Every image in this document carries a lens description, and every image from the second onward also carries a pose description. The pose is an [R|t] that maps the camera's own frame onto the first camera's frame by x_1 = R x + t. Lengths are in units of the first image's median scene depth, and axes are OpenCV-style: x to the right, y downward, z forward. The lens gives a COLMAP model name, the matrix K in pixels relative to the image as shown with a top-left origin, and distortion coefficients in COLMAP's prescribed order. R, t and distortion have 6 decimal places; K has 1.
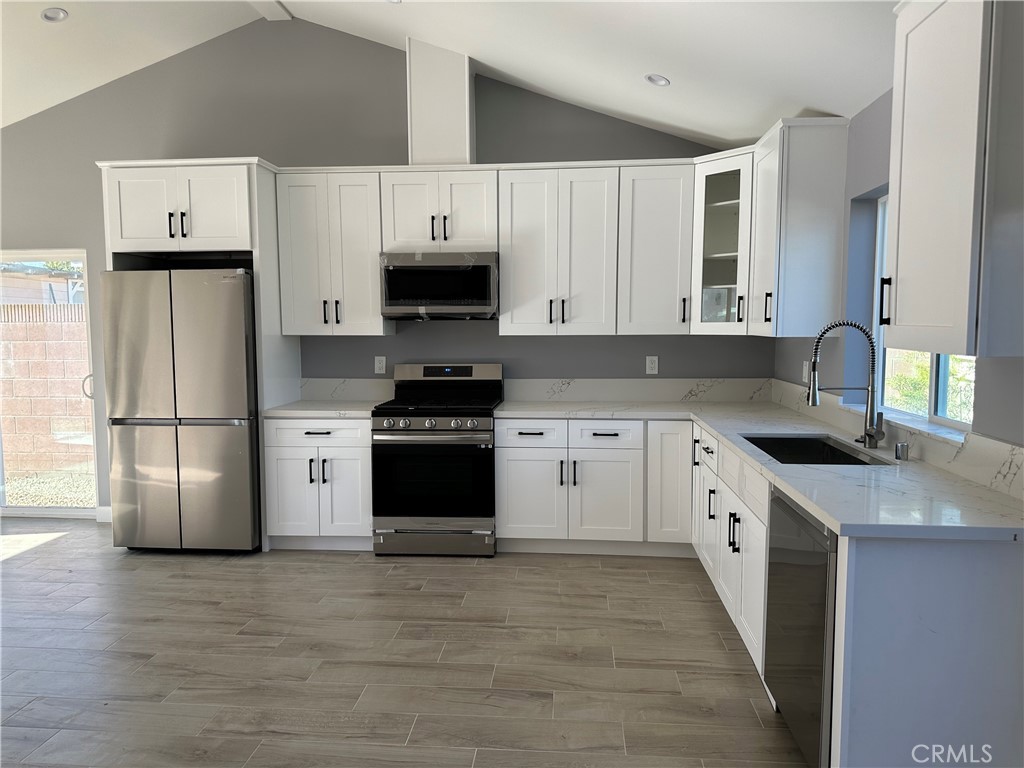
lens RADIAL K [[716.2, 0, 501.5], [0, 716.2, 378.3], [0, 0, 1]] dist [0.051263, -0.046314]
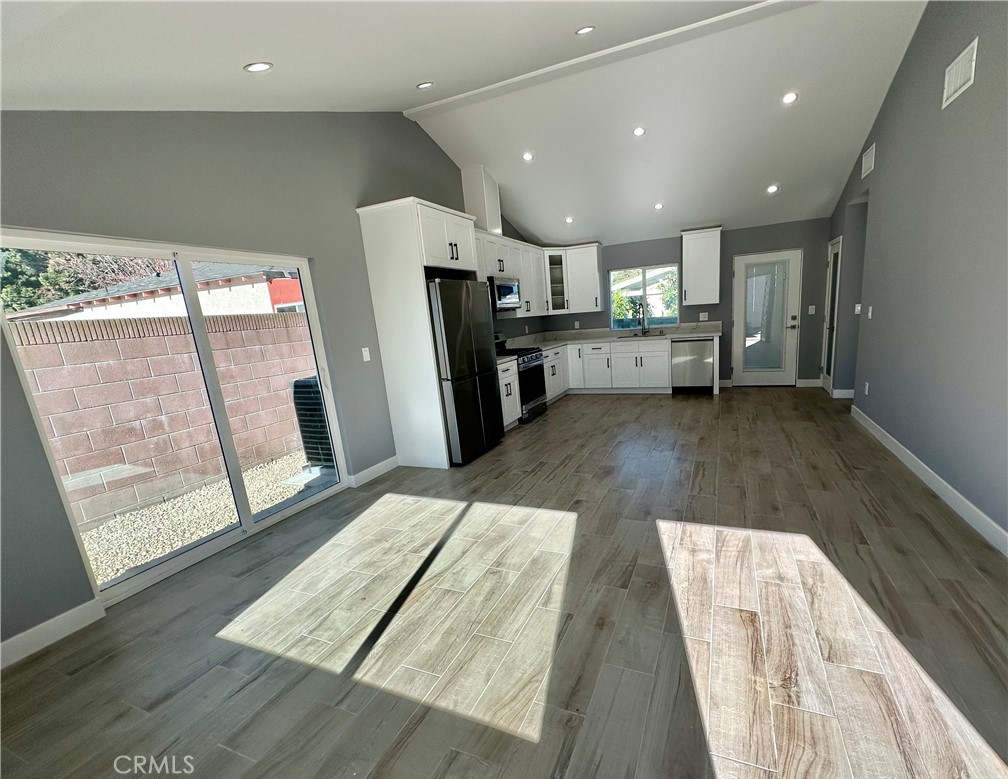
lens RADIAL K [[436.4, 0, 541.1], [0, 436.4, 413.1], [0, 0, 1]] dist [-0.030426, -0.000290]
pose [[0.282743, -0.225337, 0.932352, -1.372777], [0.151299, 0.970323, 0.188631, -0.017613], [-0.947188, 0.087729, 0.308445, 0.573824]]
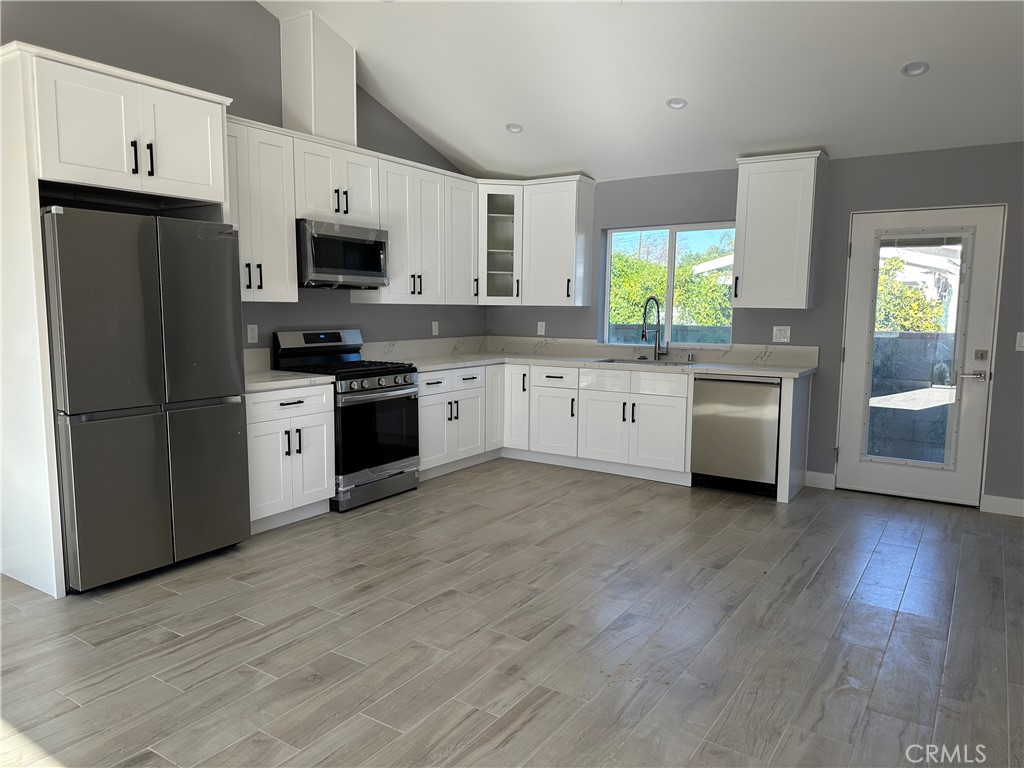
lens RADIAL K [[716.2, 0, 503.2], [0, 716.2, 390.6], [0, 0, 1]] dist [0.051263, -0.046314]
pose [[0.470783, -0.093061, 0.877327, -0.991029], [0.058330, 0.995529, 0.074299, 0.005177], [-0.880319, 0.016196, 0.474106, 0.299328]]
